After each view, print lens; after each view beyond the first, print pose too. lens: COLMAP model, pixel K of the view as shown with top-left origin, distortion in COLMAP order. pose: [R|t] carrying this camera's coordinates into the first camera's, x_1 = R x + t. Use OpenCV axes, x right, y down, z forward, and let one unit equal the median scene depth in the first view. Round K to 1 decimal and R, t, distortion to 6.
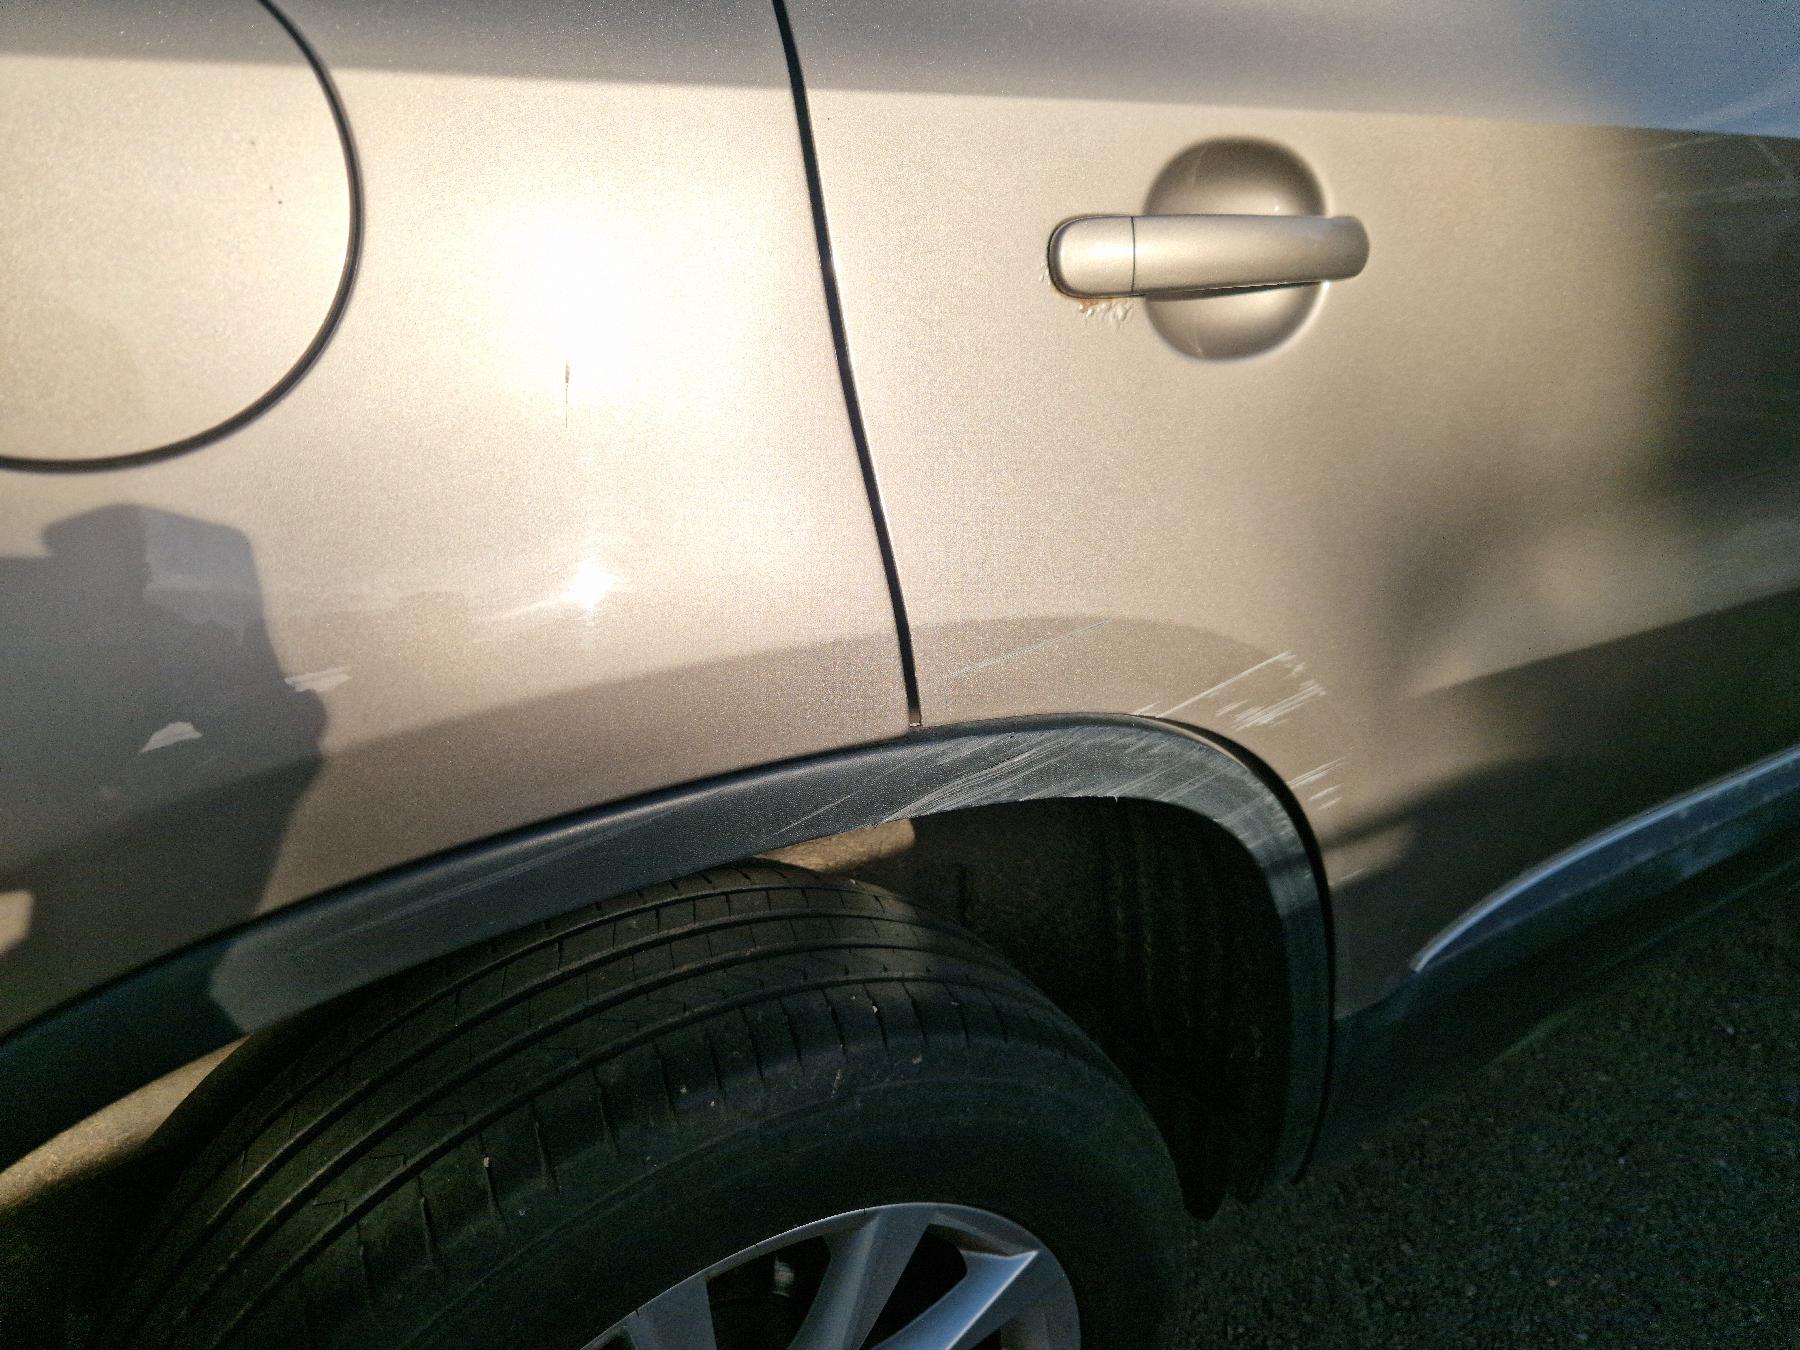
lens RADIAL K [[1191.9, 0, 900.0], [0, 1191.9, 675.0], [0, 0, 1]] dist [0.002144, -0.034679]
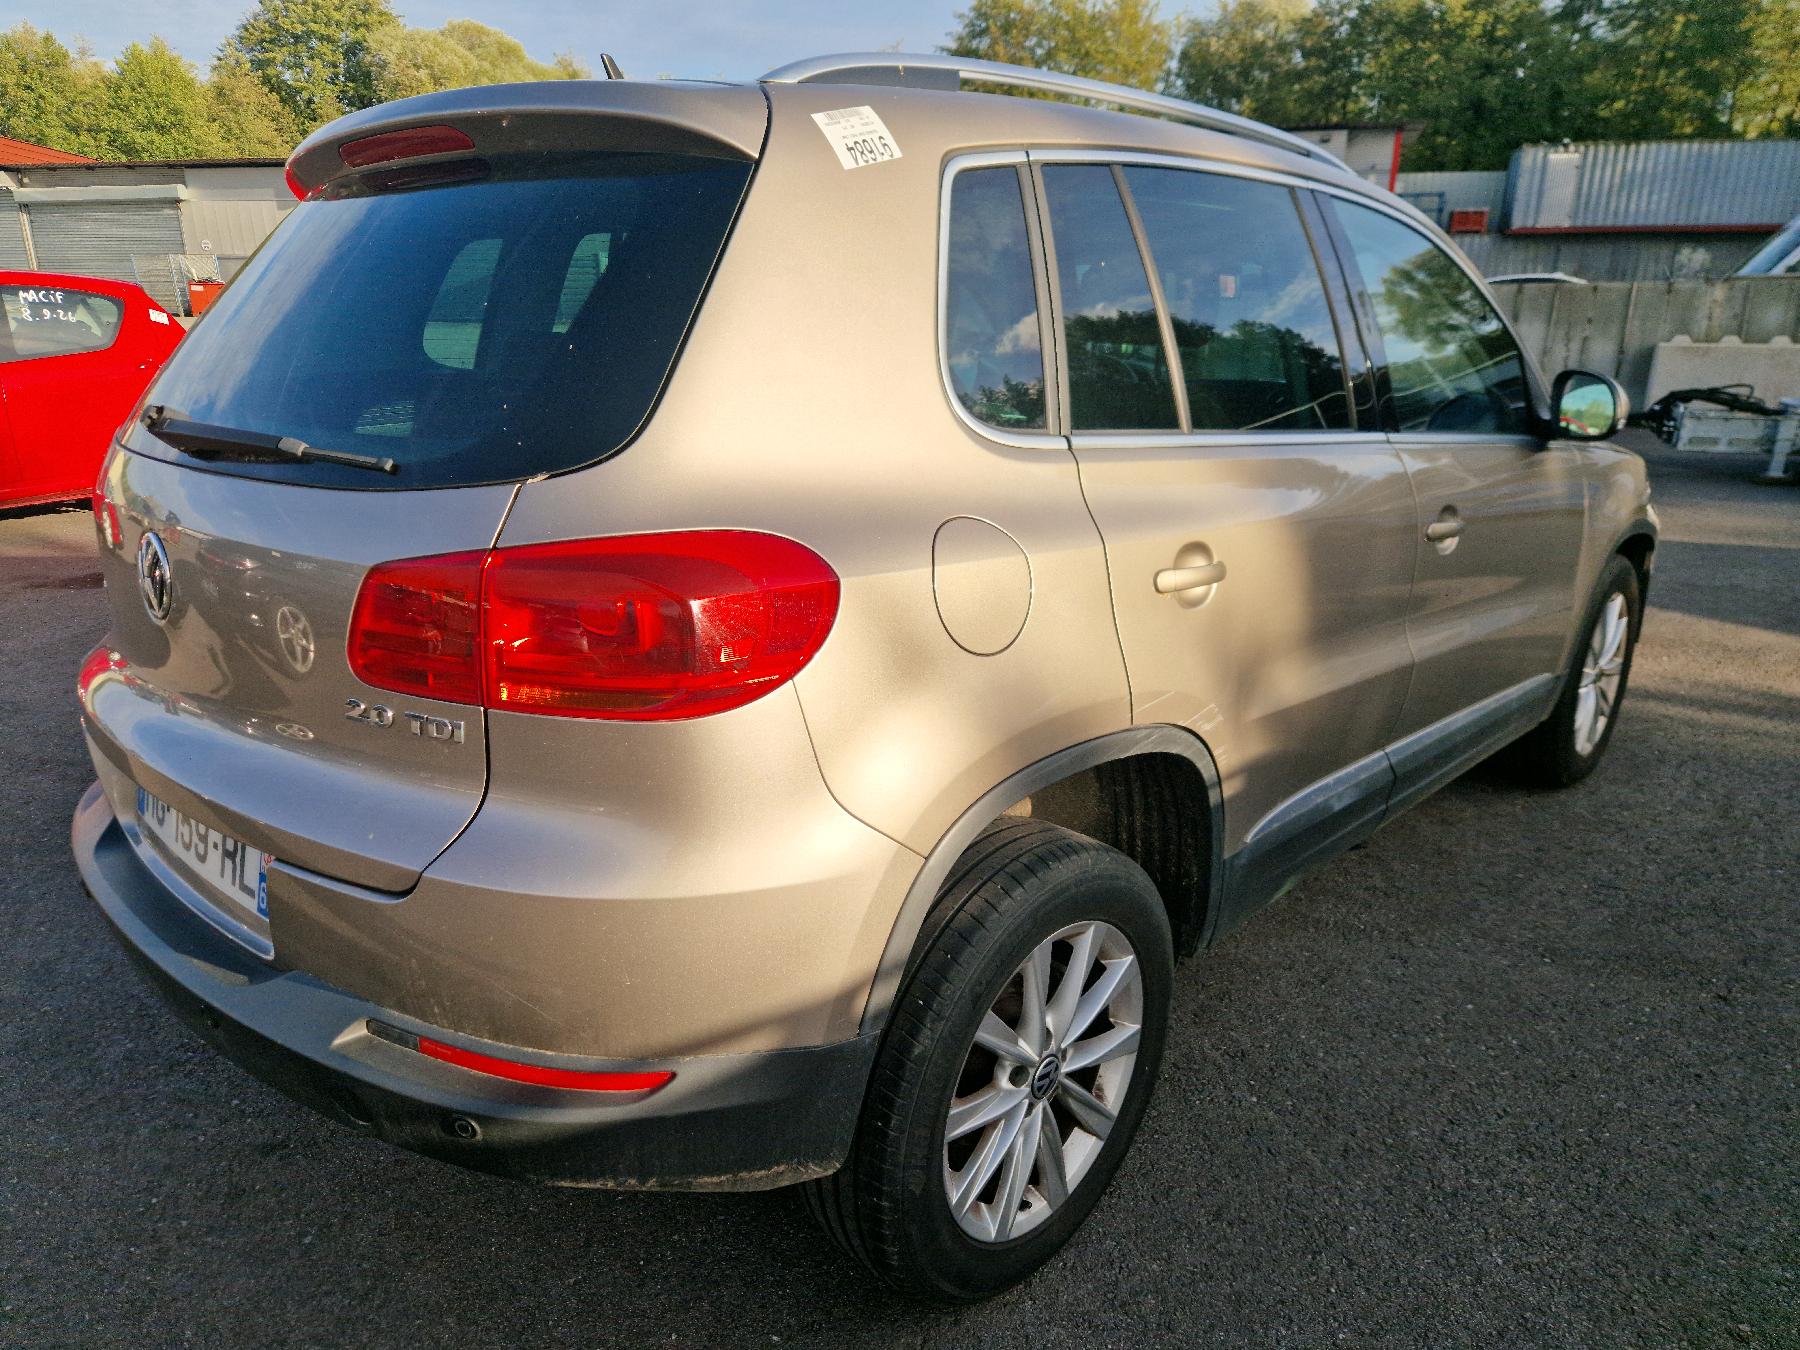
lens RADIAL K [[1191.9, 0, 900.0], [0, 1191.9, 675.0], [0, 0, 1]] dist [0.002144, -0.034679]
pose [[0.960320, -0.036389, 0.276515, -1.028592], [0.076185, 0.987971, -0.134571, 0.204820], [-0.268292, 0.150298, 0.951541, -1.339275]]
